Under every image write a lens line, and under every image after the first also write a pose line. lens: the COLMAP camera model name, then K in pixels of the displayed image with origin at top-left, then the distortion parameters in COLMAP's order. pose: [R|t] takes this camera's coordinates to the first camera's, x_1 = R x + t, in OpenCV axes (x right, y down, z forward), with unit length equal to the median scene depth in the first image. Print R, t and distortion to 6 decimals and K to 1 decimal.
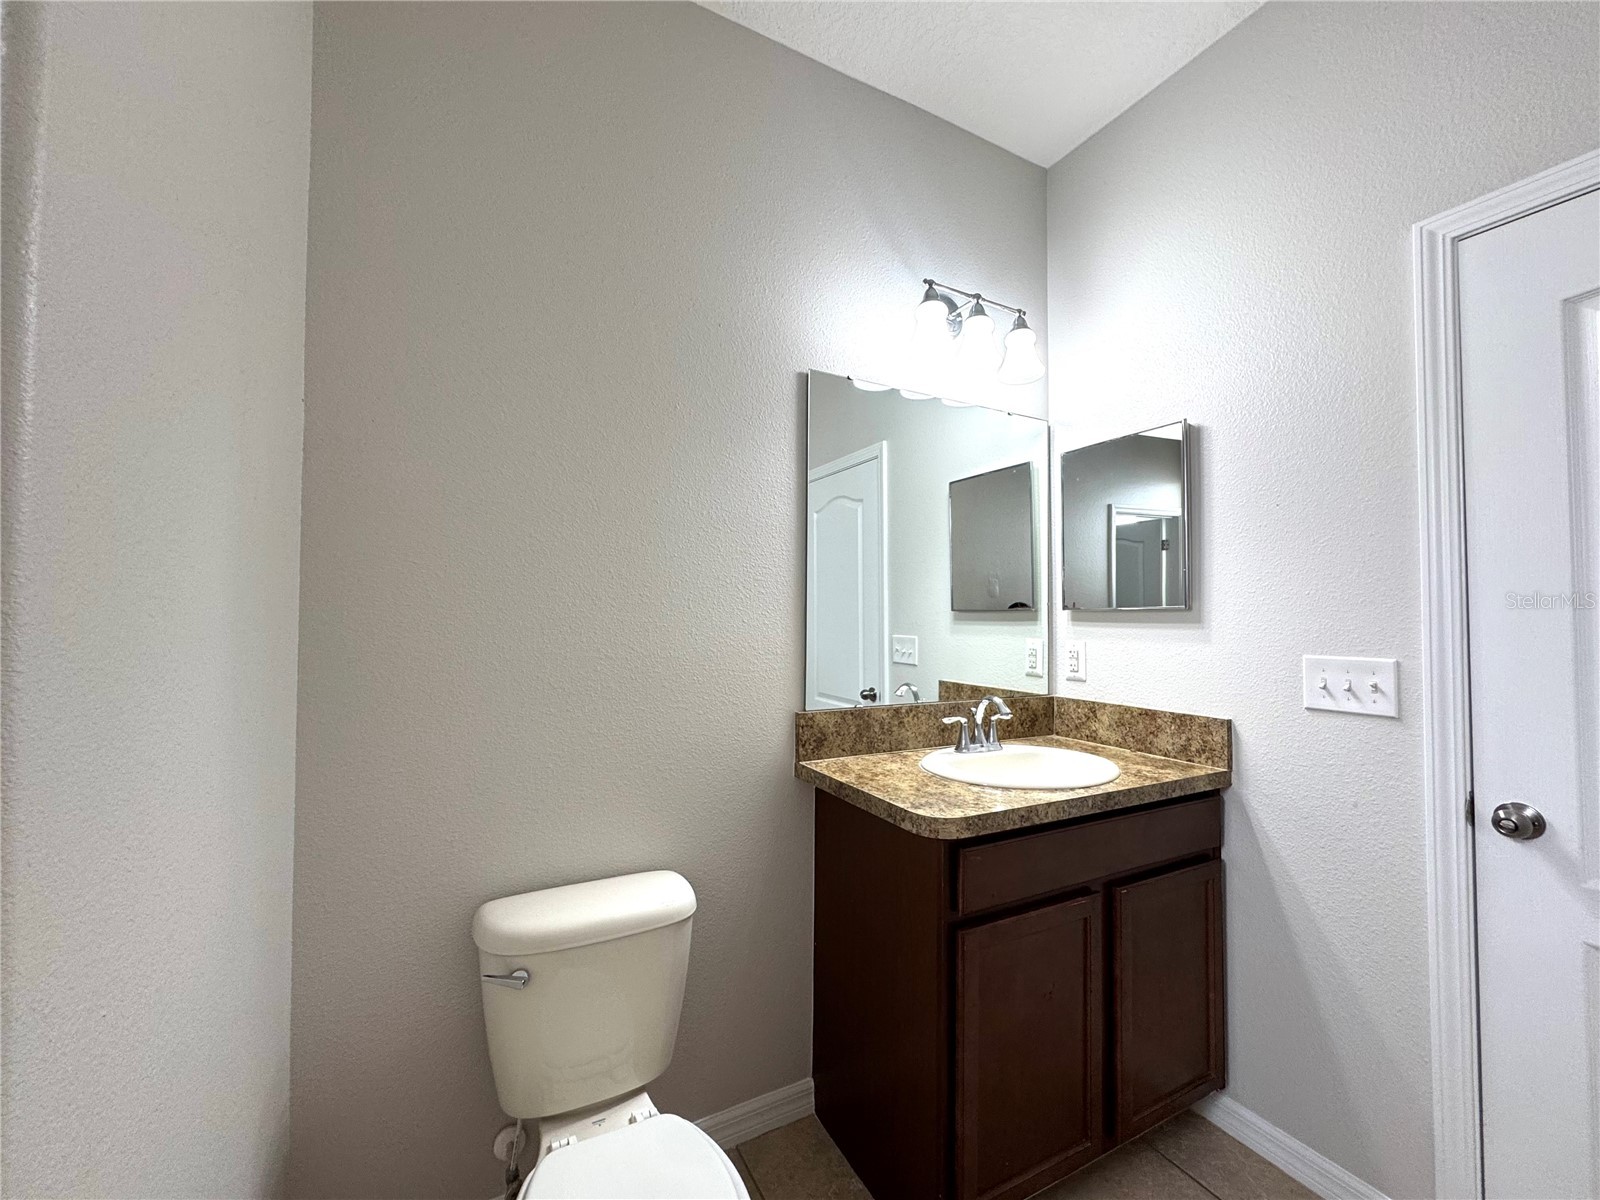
lens RADIAL K [[639.8, 0, 800.0], [0, 639.8, 600.0], [0, 0, 1]] dist [-0.007388, 0.000654]
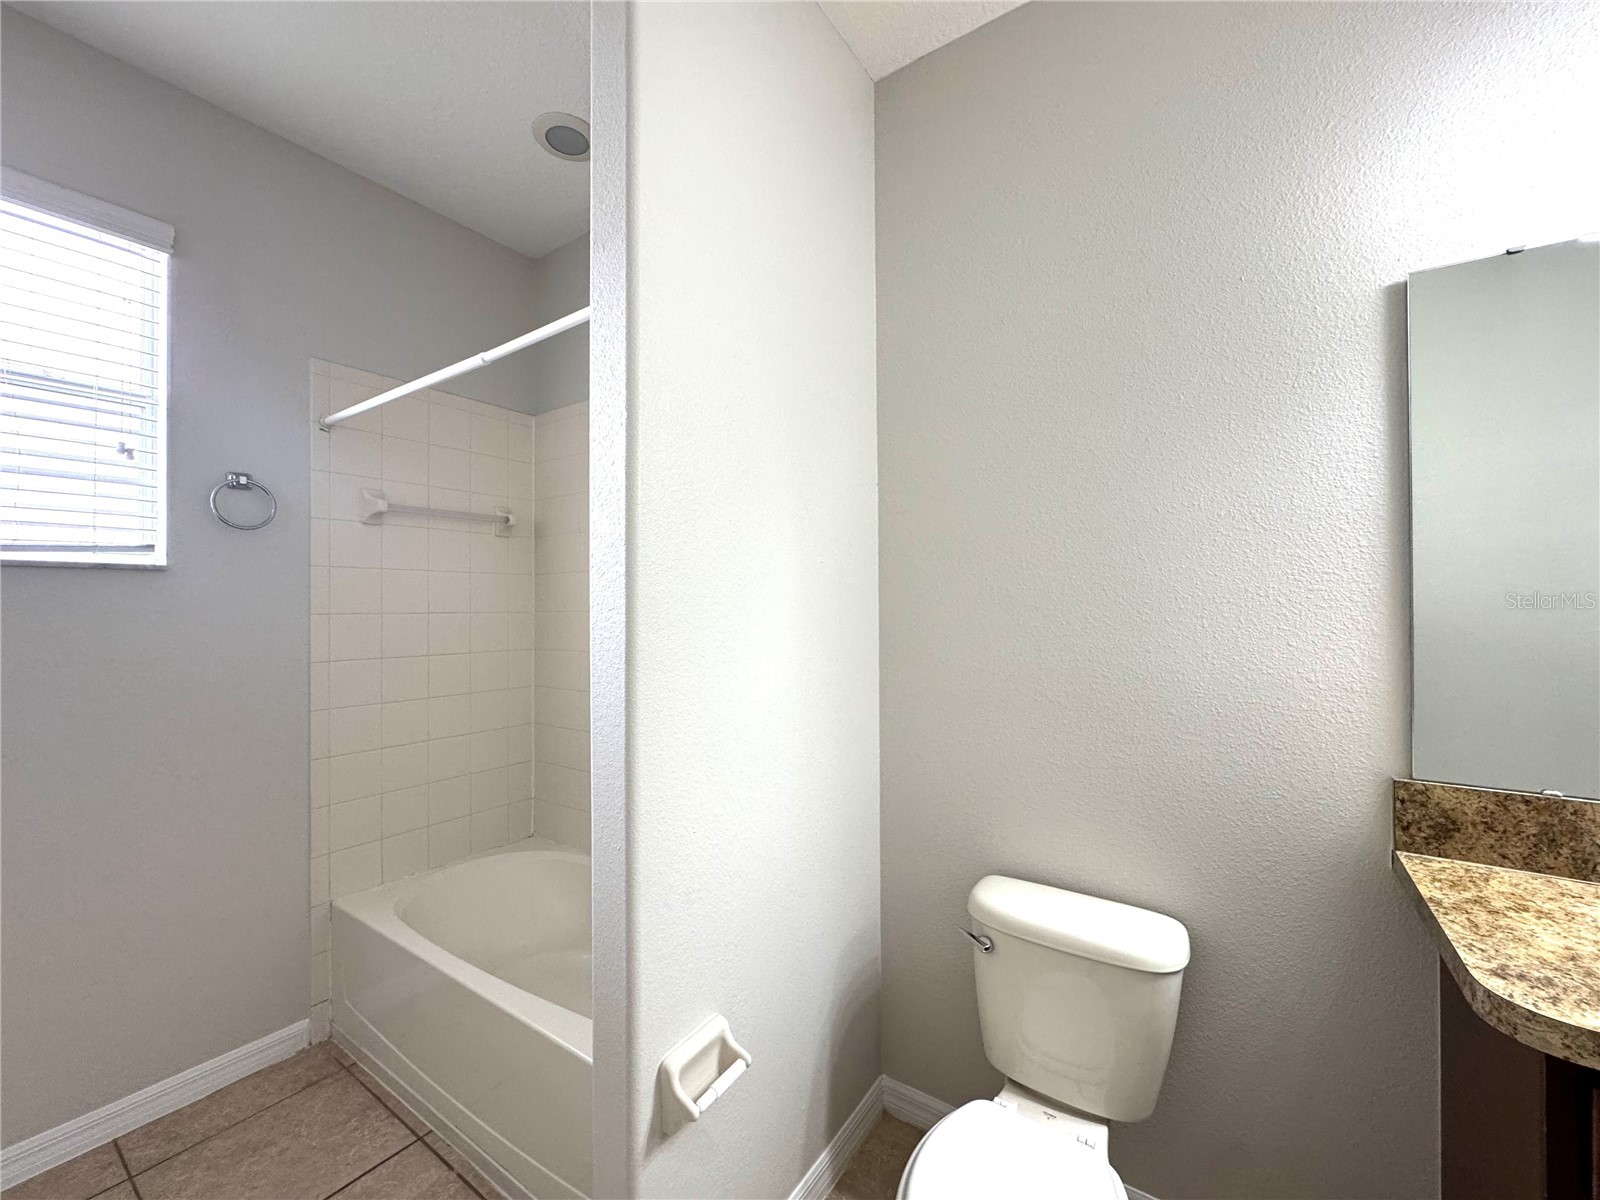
lens RADIAL K [[639.8, 0, 800.0], [0, 639.8, 600.0], [0, 0, 1]] dist [-0.007388, 0.000654]
pose [[0.462352, -0.013002, -0.886601, 0.321645], [0.025959, 0.999662, -0.001123, -0.034742], [0.886316, -0.022496, 0.462533, 0.116949]]
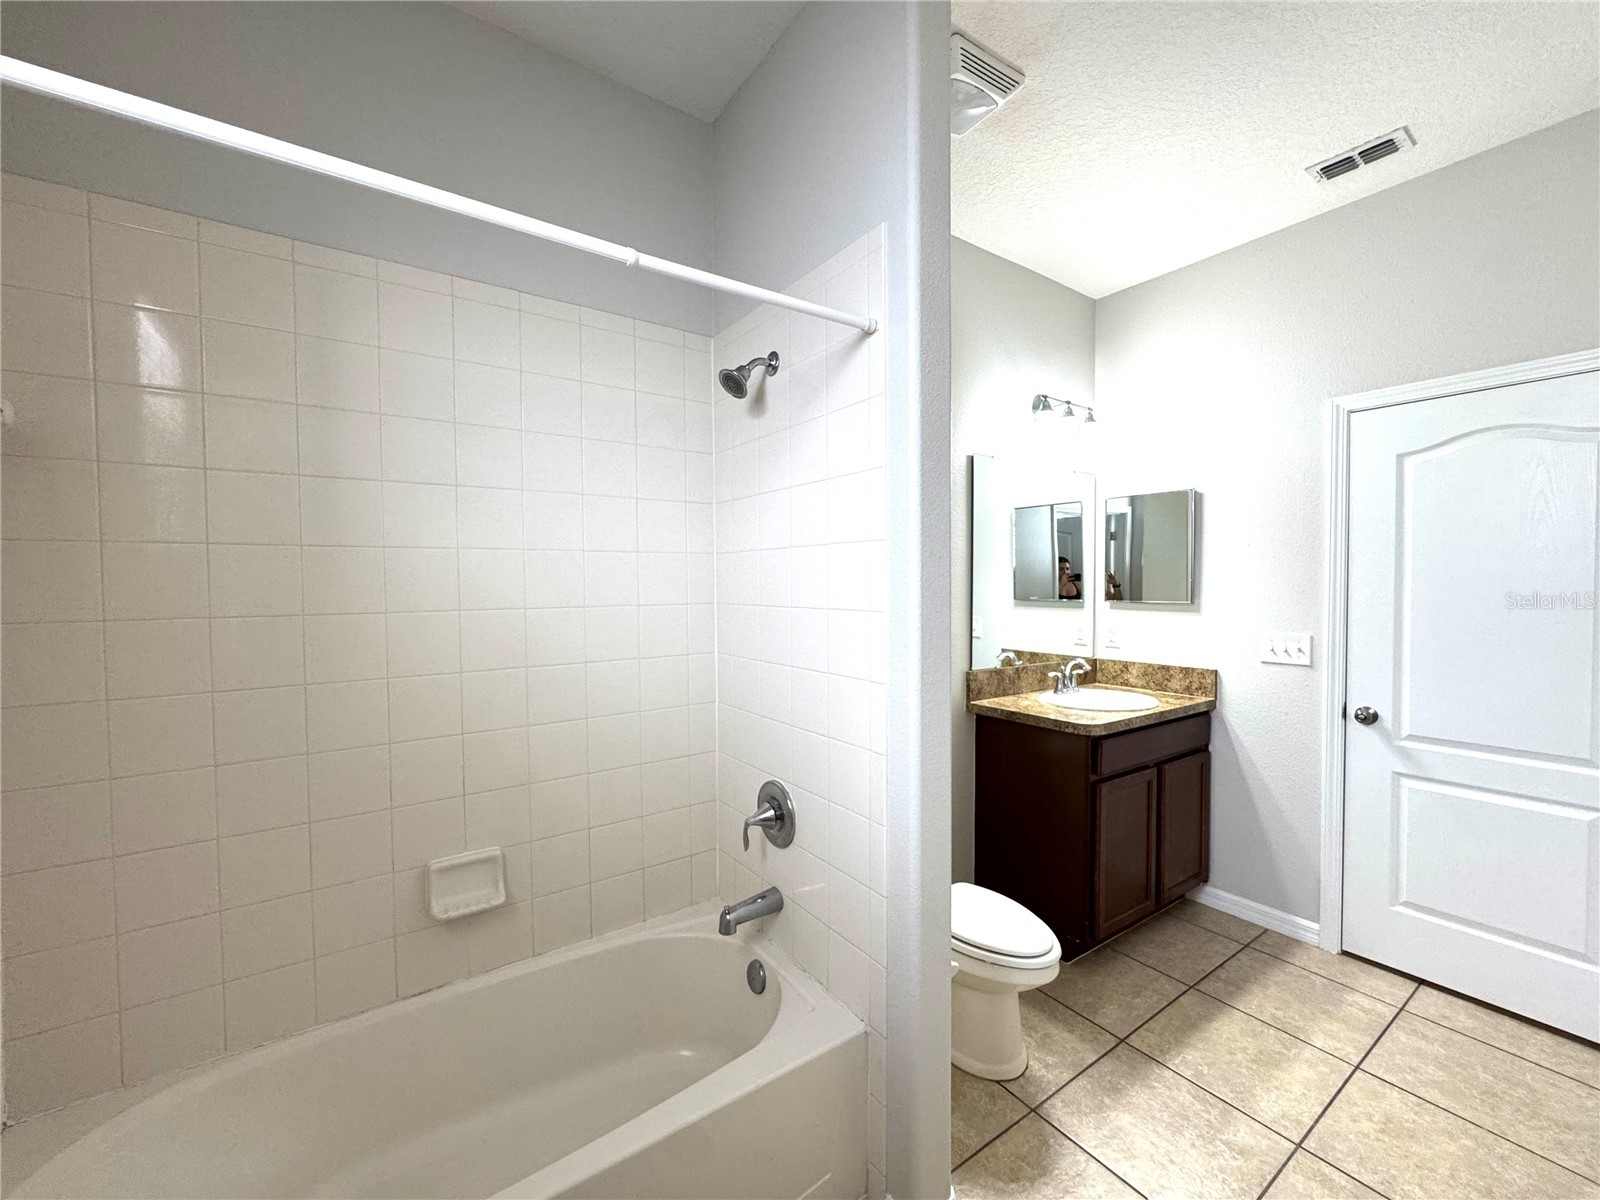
lens RADIAL K [[639.8, 0, 800.0], [0, 639.8, 600.0], [0, 0, 1]] dist [-0.007388, 0.000654]
pose [[0.992067, -0.009250, 0.125369, -0.636059], [0.002922, 0.998717, 0.050564, -0.086595], [-0.125675, -0.049797, 0.990821, -0.534112]]
